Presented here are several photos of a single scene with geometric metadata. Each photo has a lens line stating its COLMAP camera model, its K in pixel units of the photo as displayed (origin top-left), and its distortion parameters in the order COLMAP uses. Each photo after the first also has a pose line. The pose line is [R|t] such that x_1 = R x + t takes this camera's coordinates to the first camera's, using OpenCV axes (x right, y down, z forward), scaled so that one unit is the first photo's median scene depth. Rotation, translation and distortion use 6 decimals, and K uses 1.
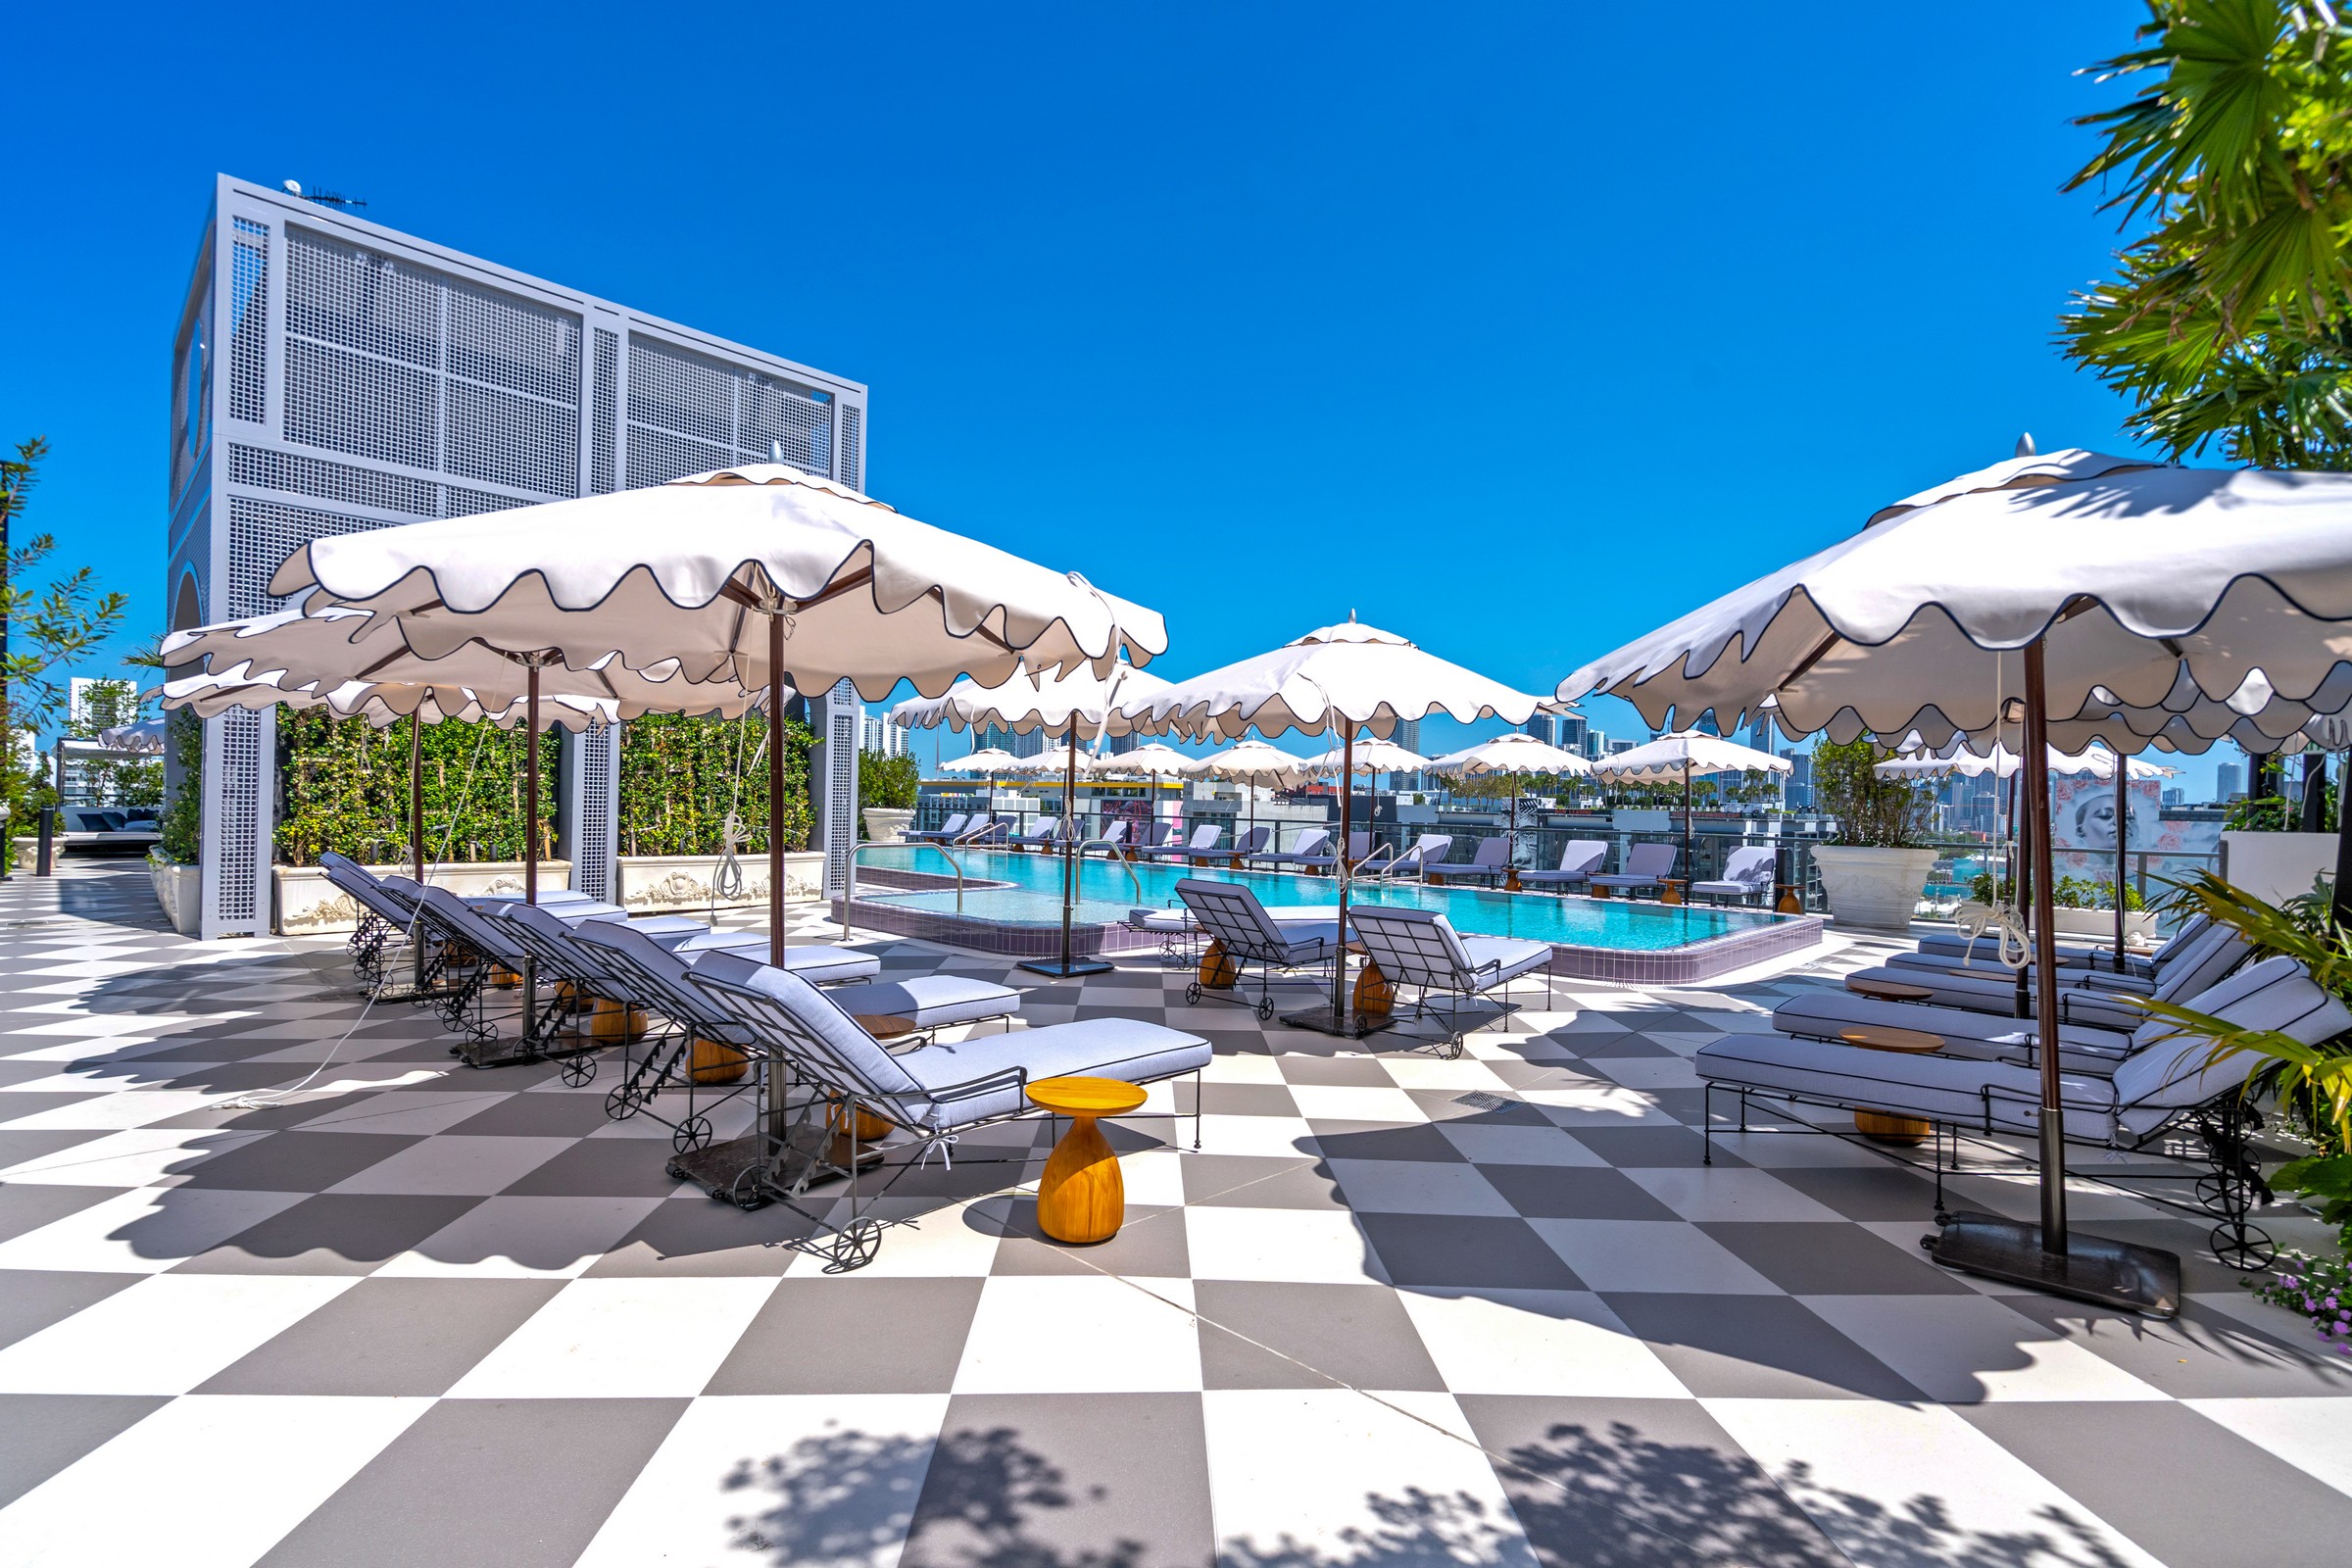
lens RADIAL K [[1081.5, 0, 1170.3], [0, 1081.5, 785.5], [0, 0, 1]] dist [0.011116, 0.000048]
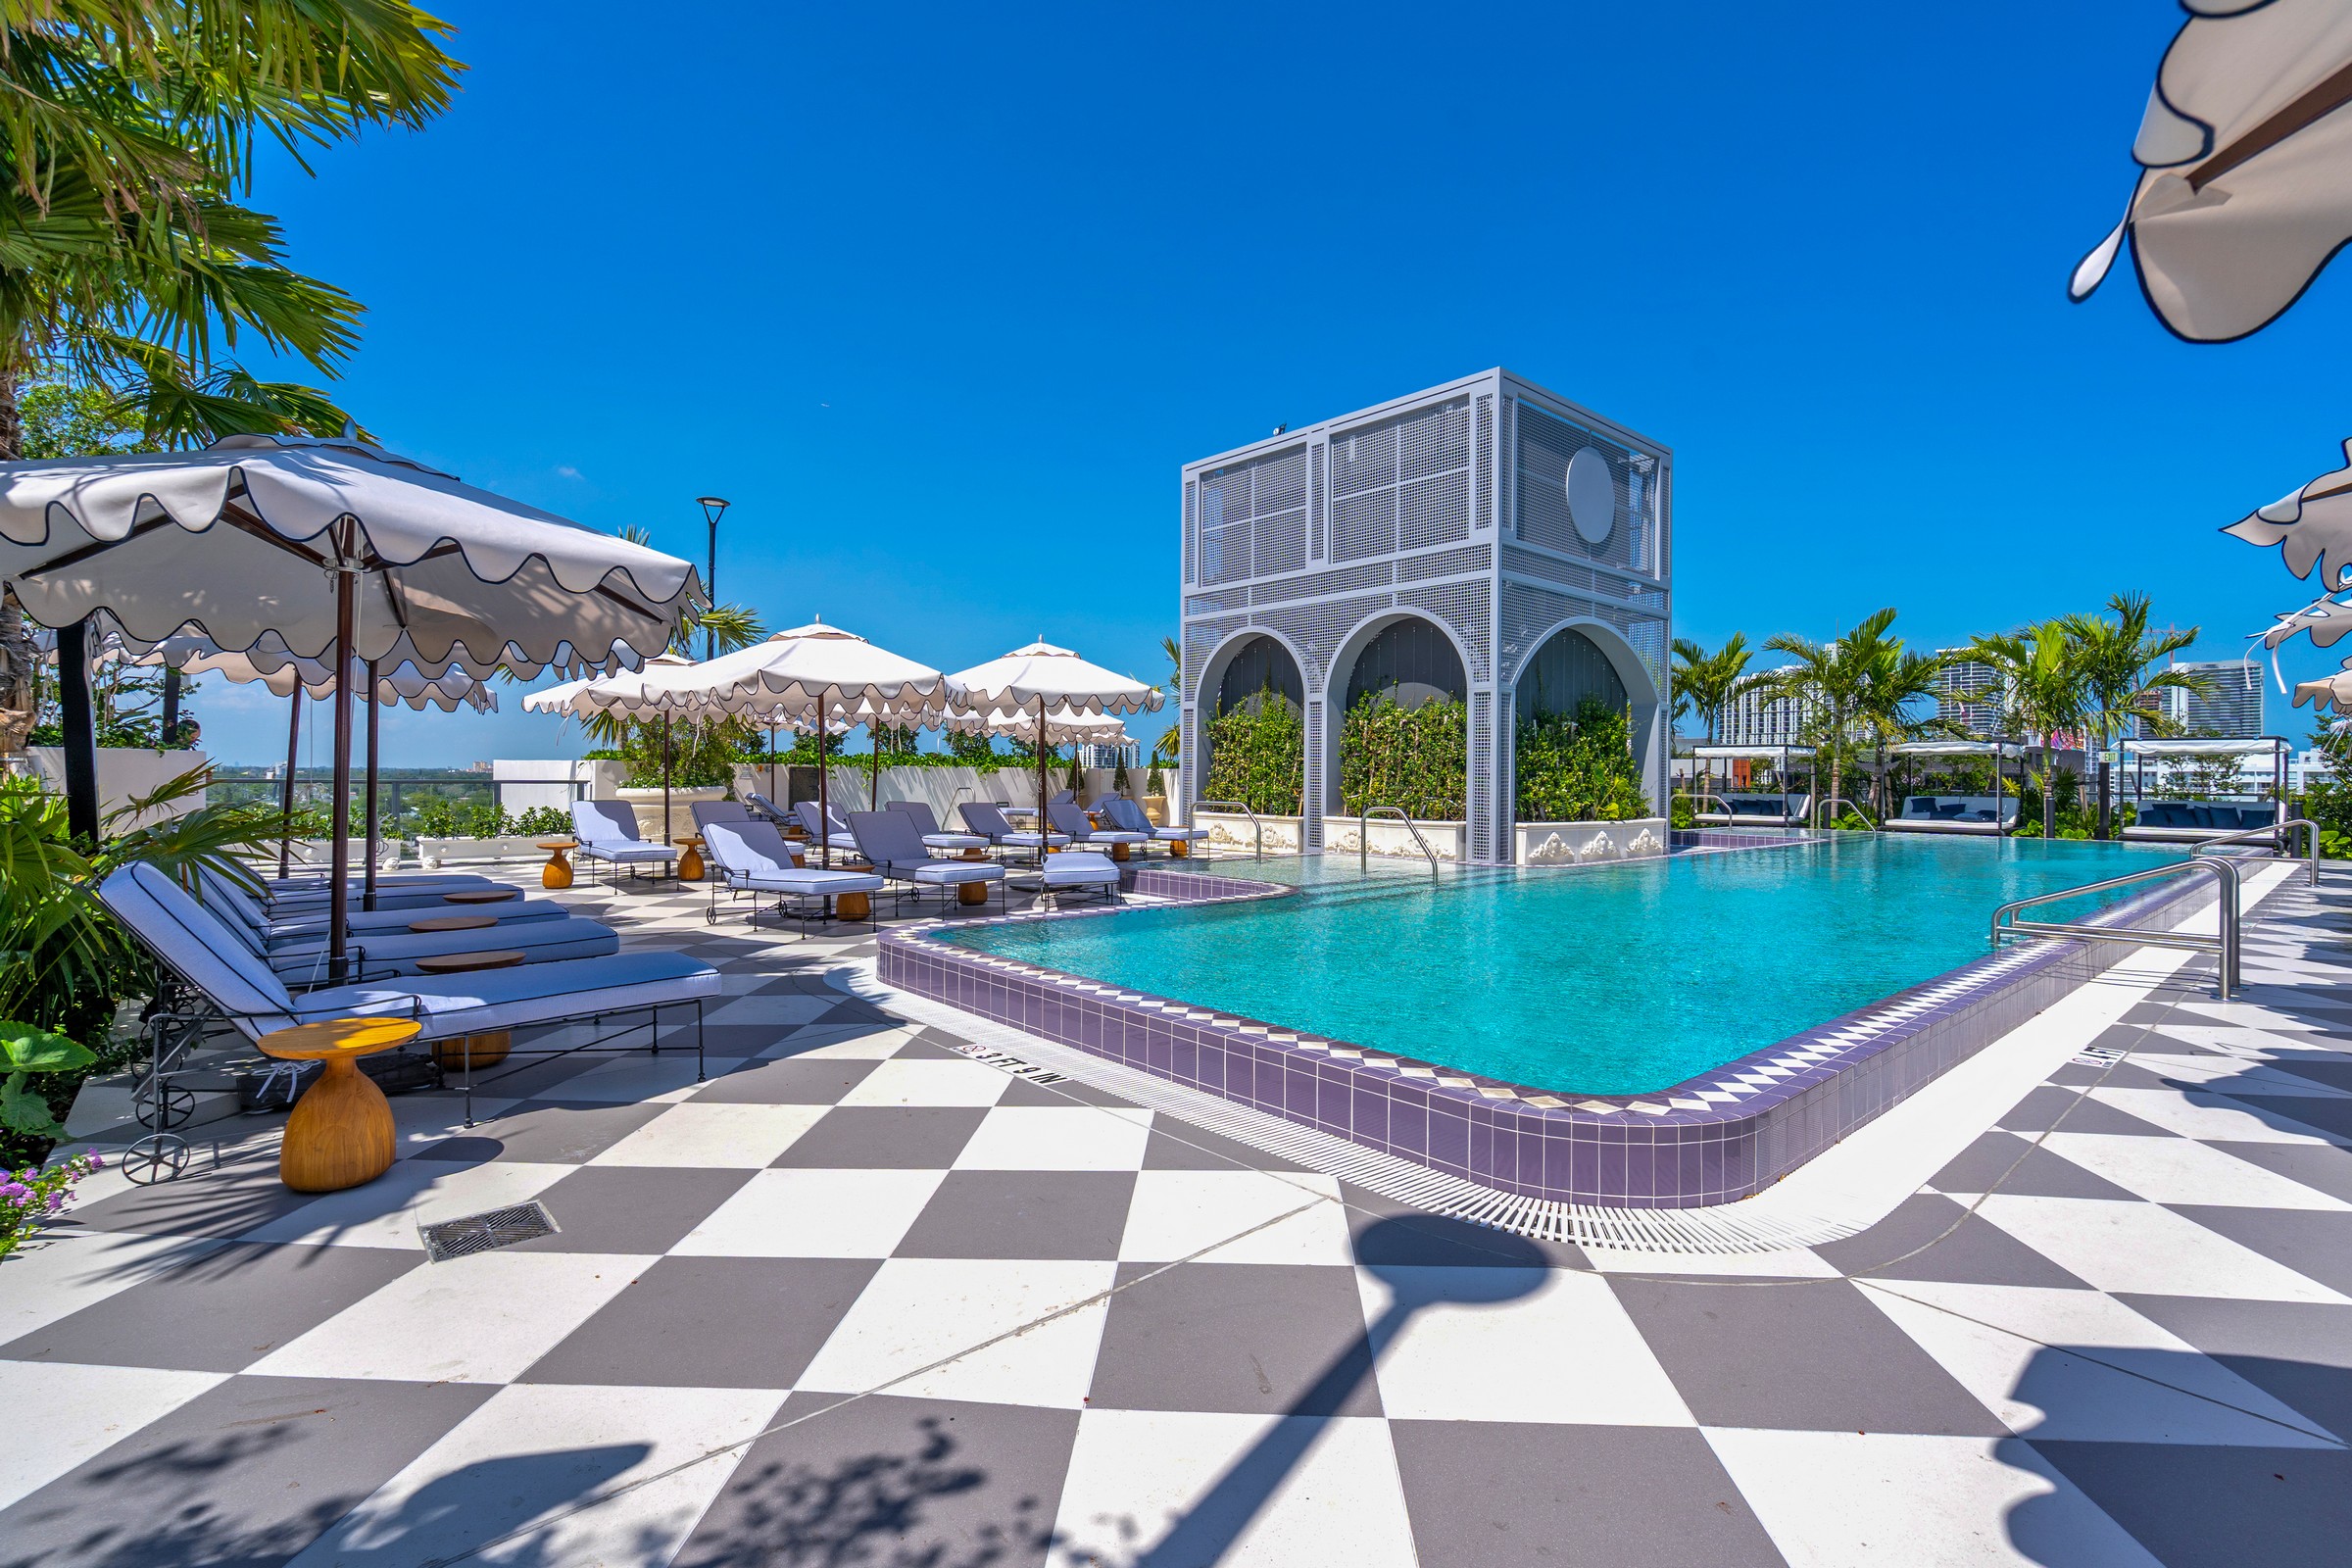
lens RADIAL K [[1081.5, 0, 1174.5], [0, 1081.5, 767.9], [0, 0, 1]] dist [0.011116, 0.000048]
pose [[-0.087755, -0.020748, -0.995926, 0.903791], [0.004174, 0.999767, -0.021196, 0.033195], [0.996133, -0.006017, -0.087648, 0.942322]]
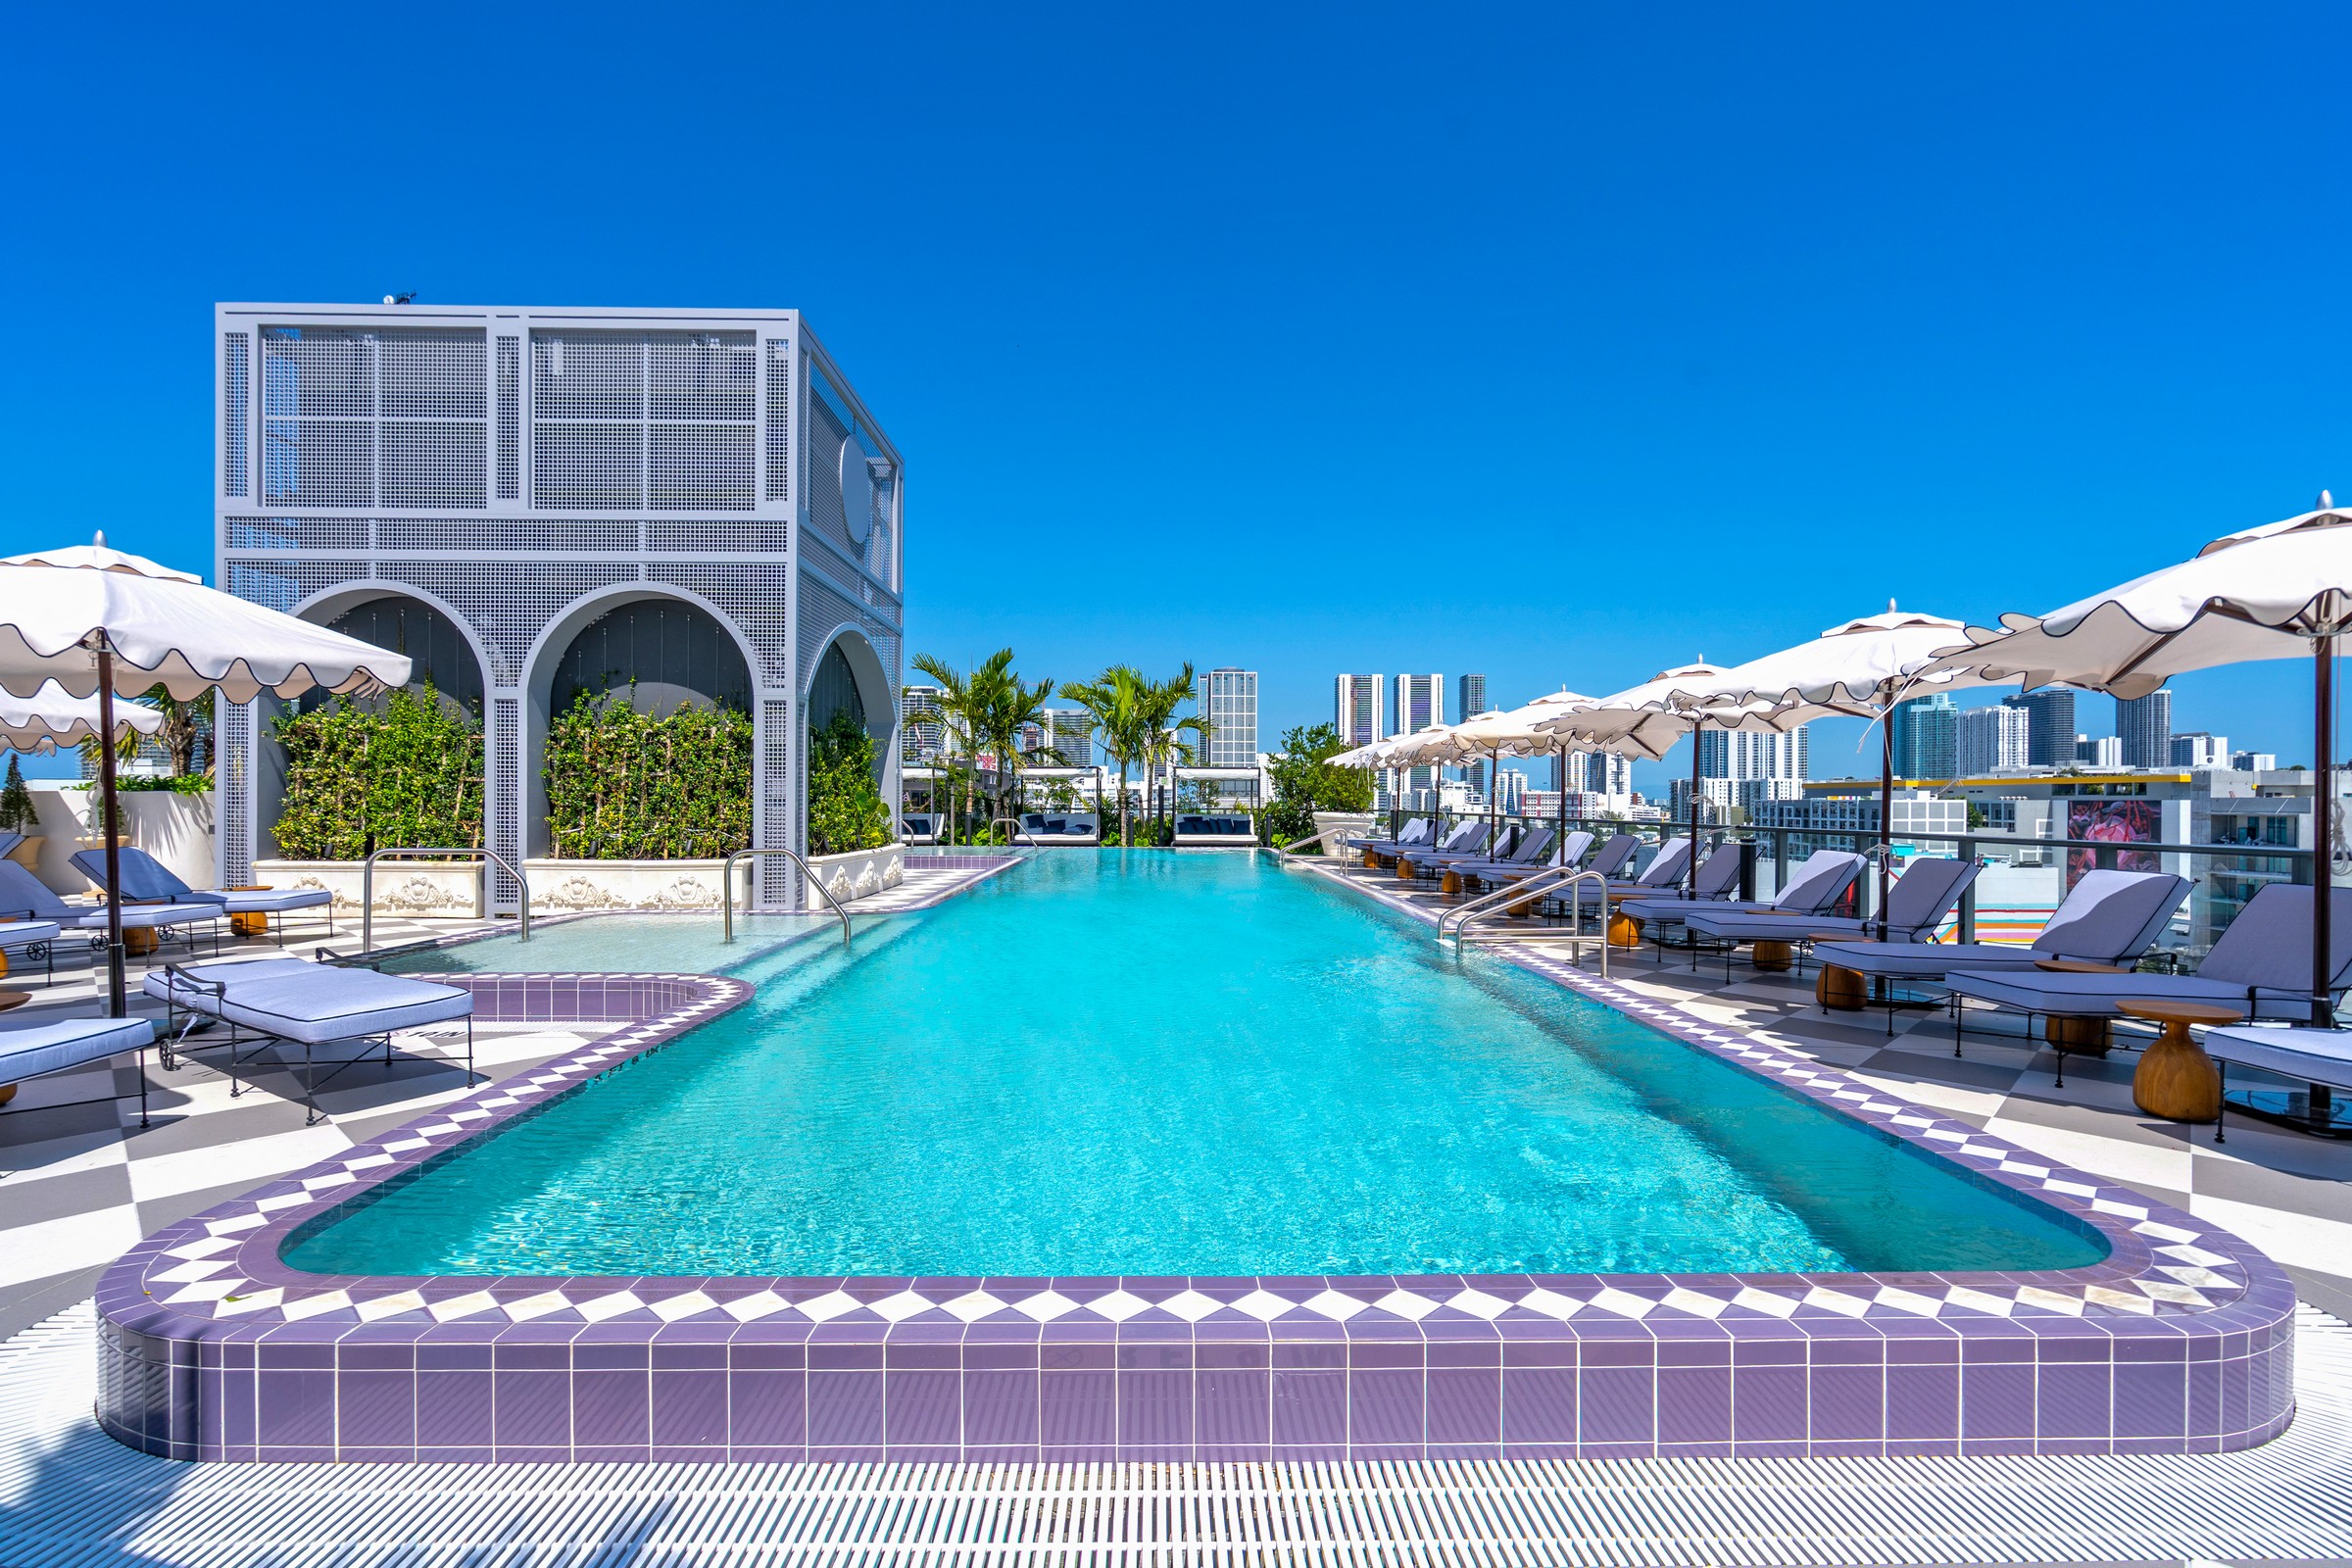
lens RADIAL K [[1081.5, 0, 1173.0], [0, 1081.5, 799.1], [0, 0, 1]] dist [0.011116, 0.000048]
pose [[0.692313, -0.012522, -0.721489, 0.633936], [0.017895, 0.999840, -0.000182, 0.021430], [0.721376, -0.012785, 0.692426, 0.746563]]
